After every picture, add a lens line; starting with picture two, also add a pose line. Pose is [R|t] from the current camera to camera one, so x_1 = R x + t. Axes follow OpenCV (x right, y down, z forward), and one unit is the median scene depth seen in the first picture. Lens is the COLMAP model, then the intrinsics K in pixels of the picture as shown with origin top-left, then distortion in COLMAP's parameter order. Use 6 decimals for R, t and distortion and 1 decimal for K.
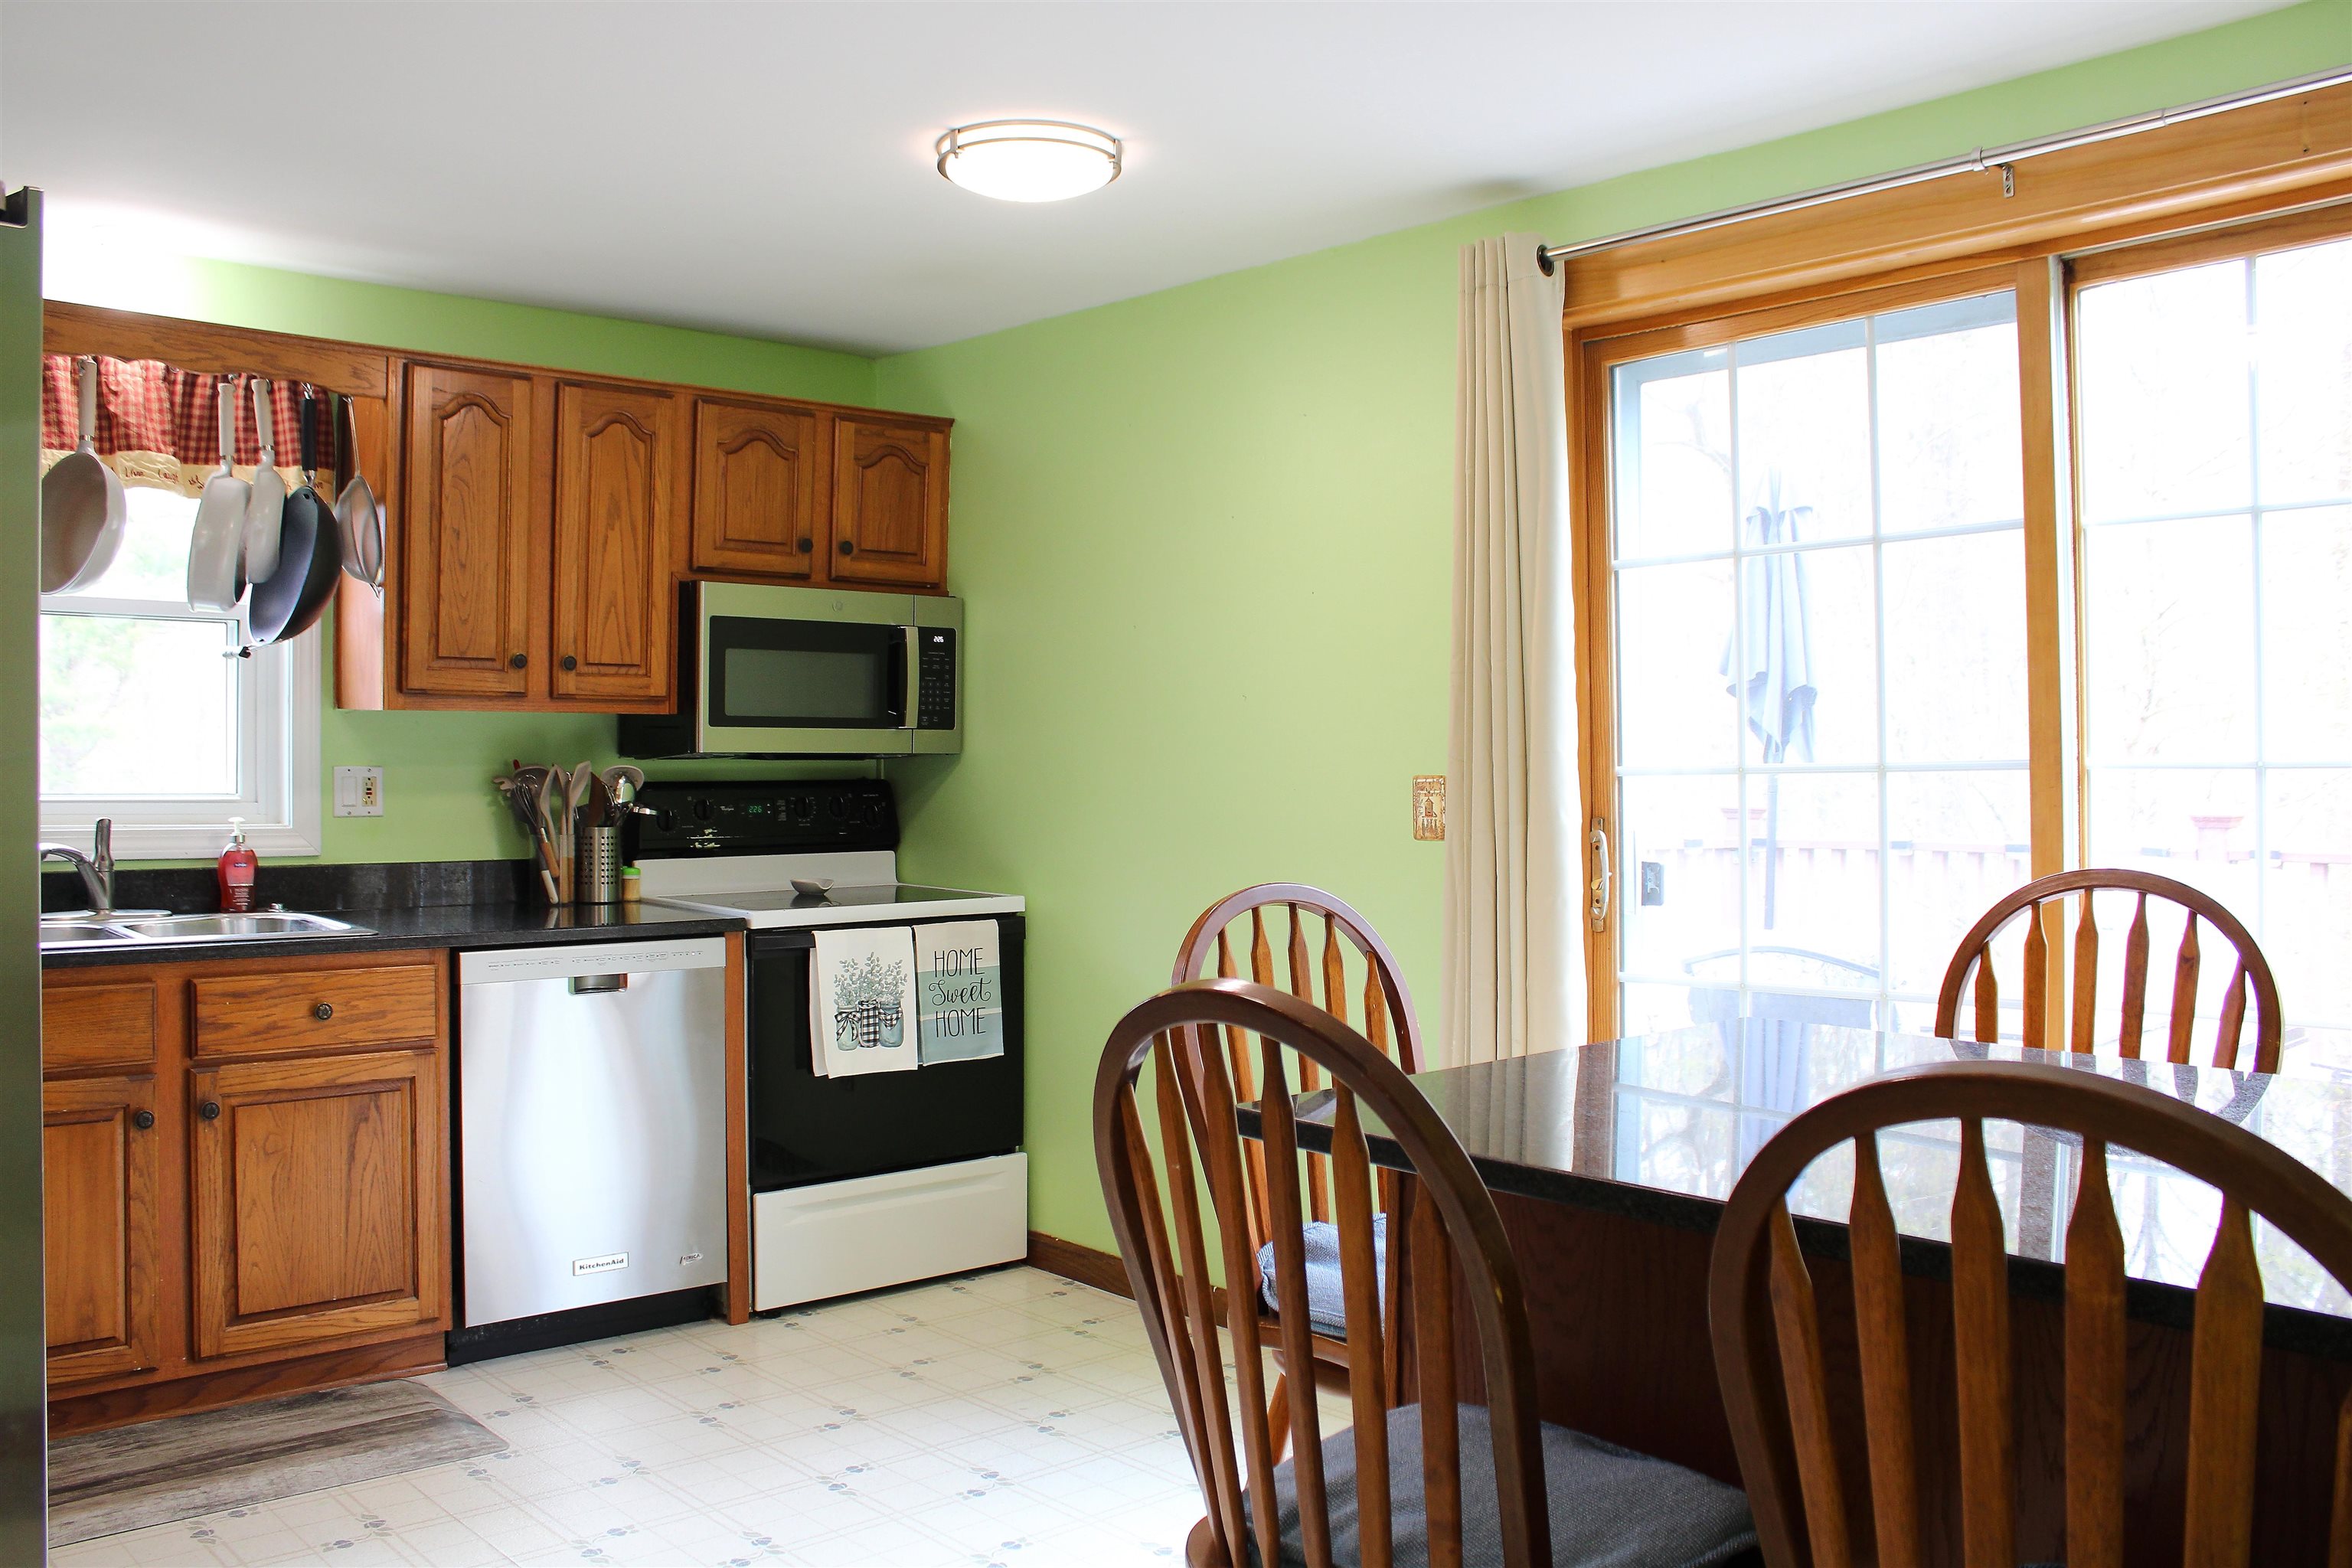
lens RADIAL K [[2045.3, 0, 1176.0], [0, 2045.3, 784.0], [0, 0, 1]] dist [-0.174178, 0.148770]
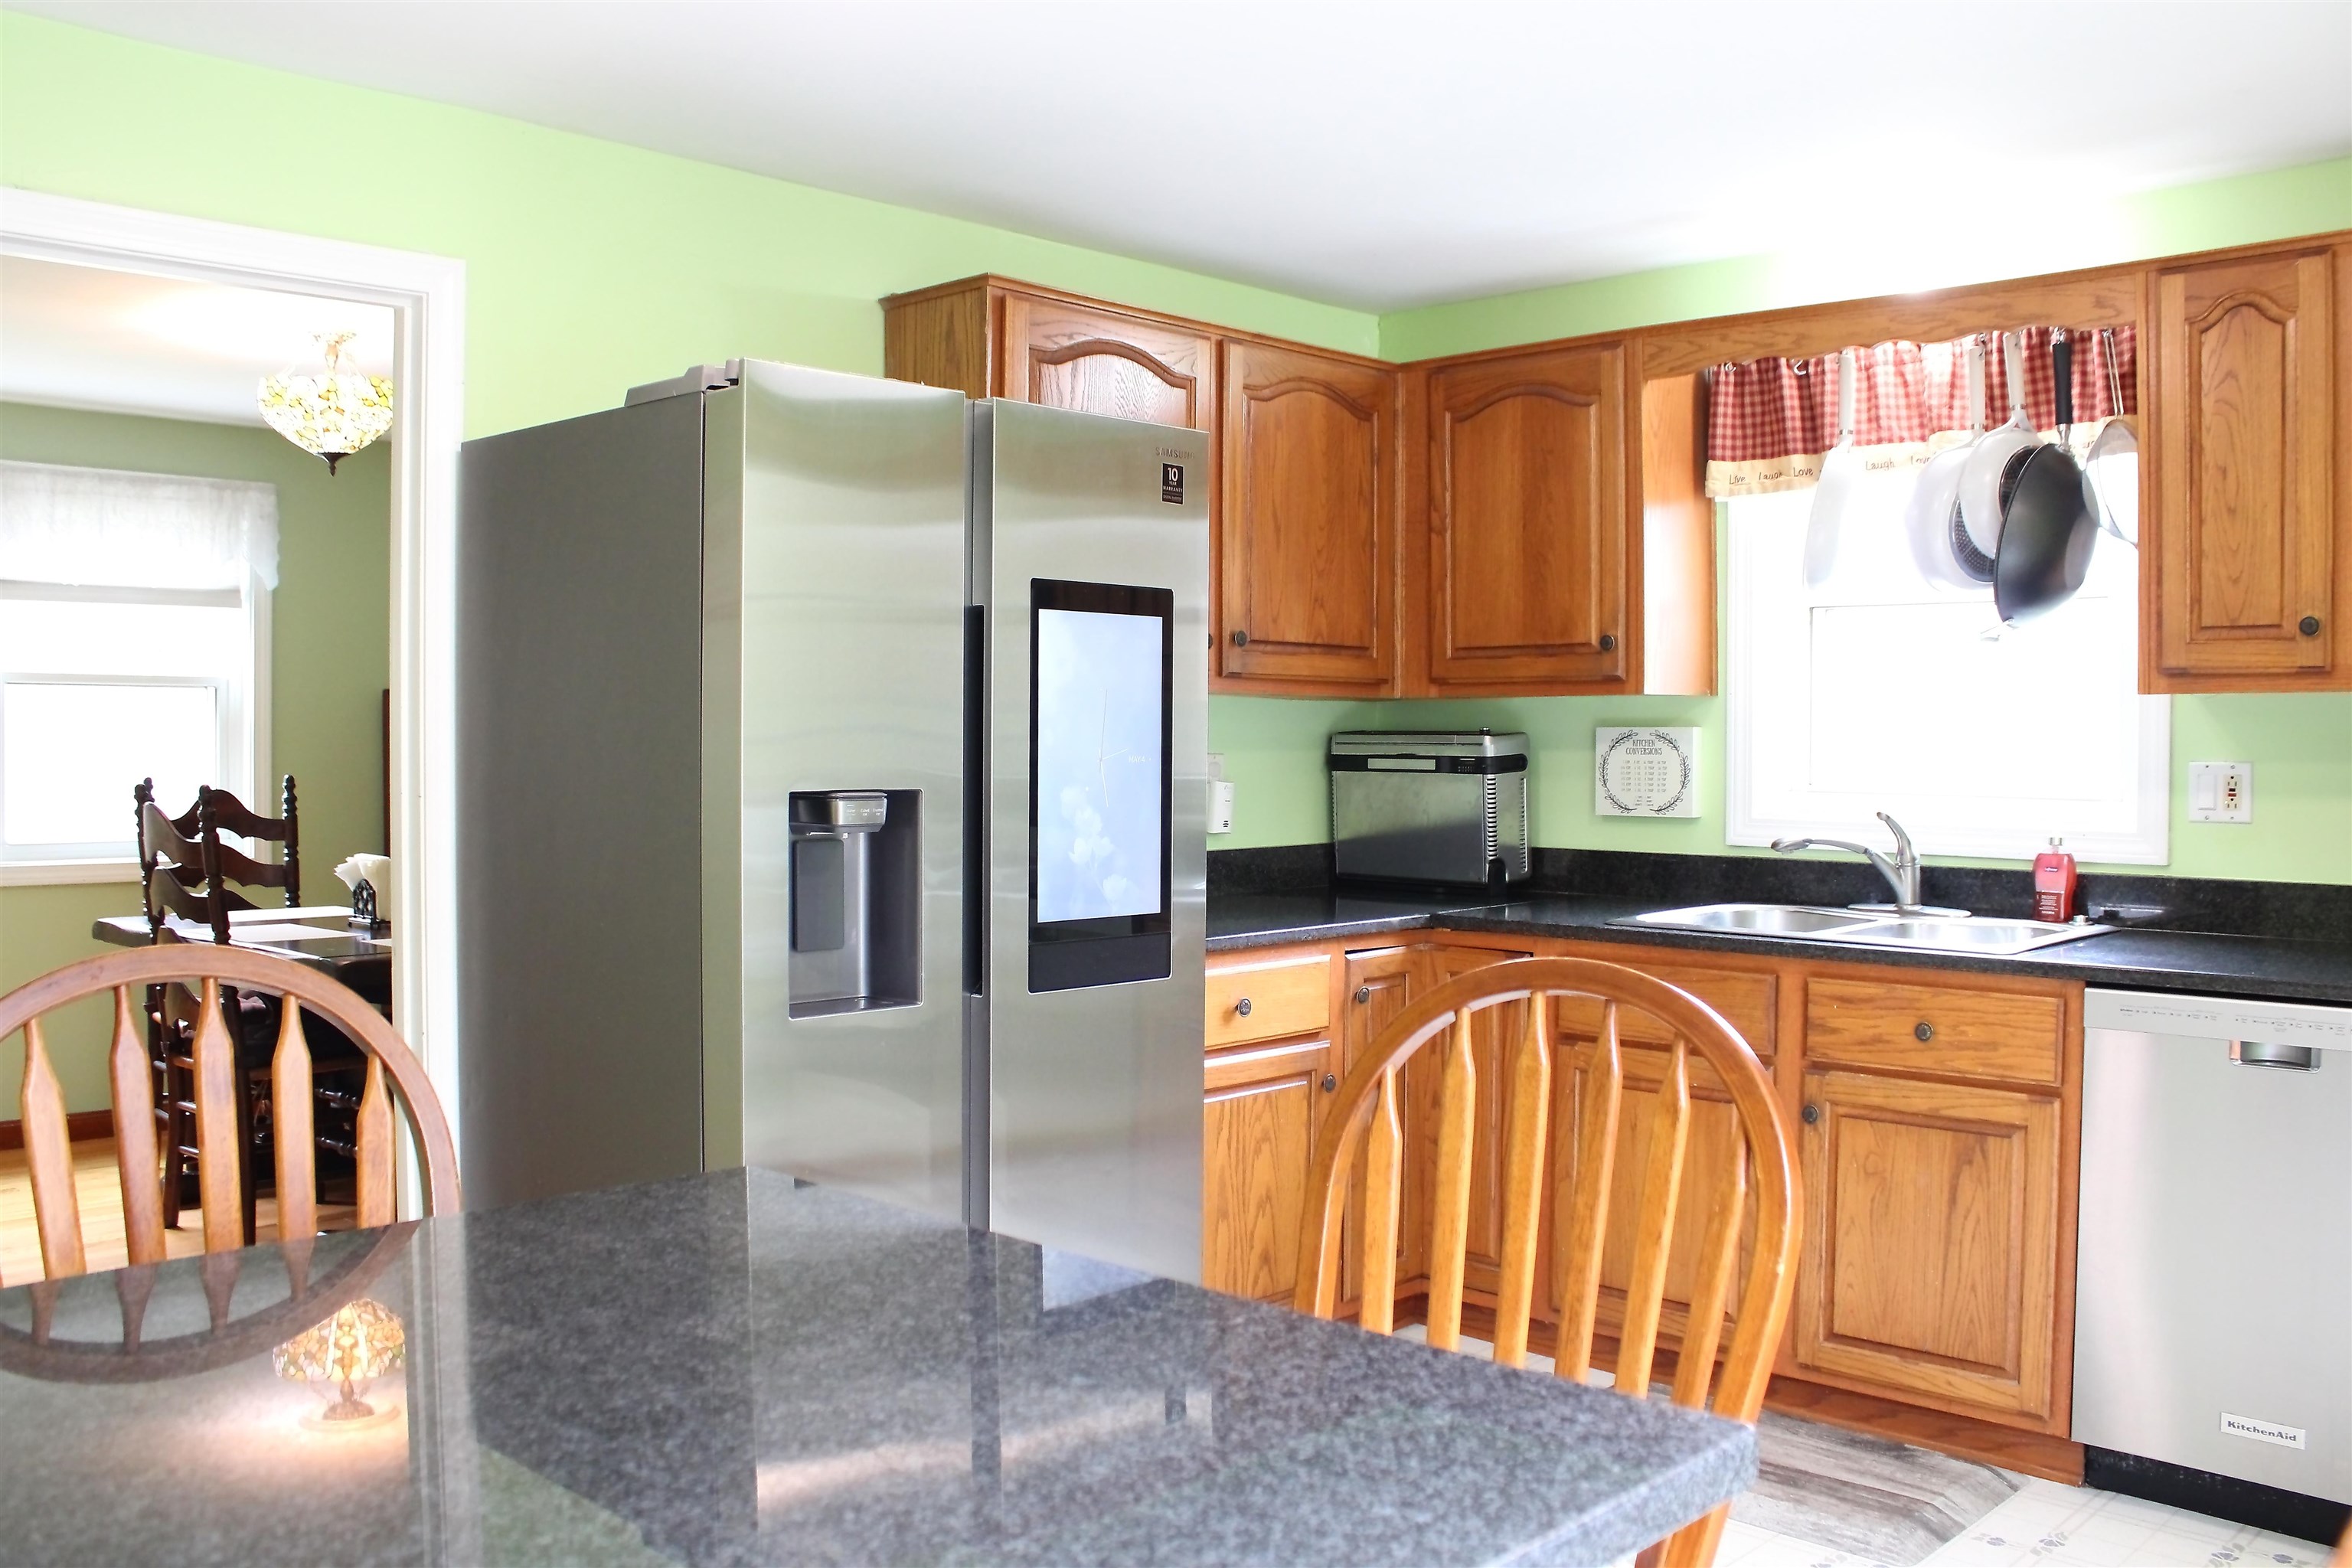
lens RADIAL K [[2045.3, 0, 1176.0], [0, 2045.3, 784.0], [0, 0, 1]] dist [-0.174178, 0.148770]
pose [[0.038302, 0.017014, -0.999121, 0.453732], [-0.014419, 0.999760, 0.016472, -0.007974], [0.999162, 0.013775, 0.038538, 0.610251]]
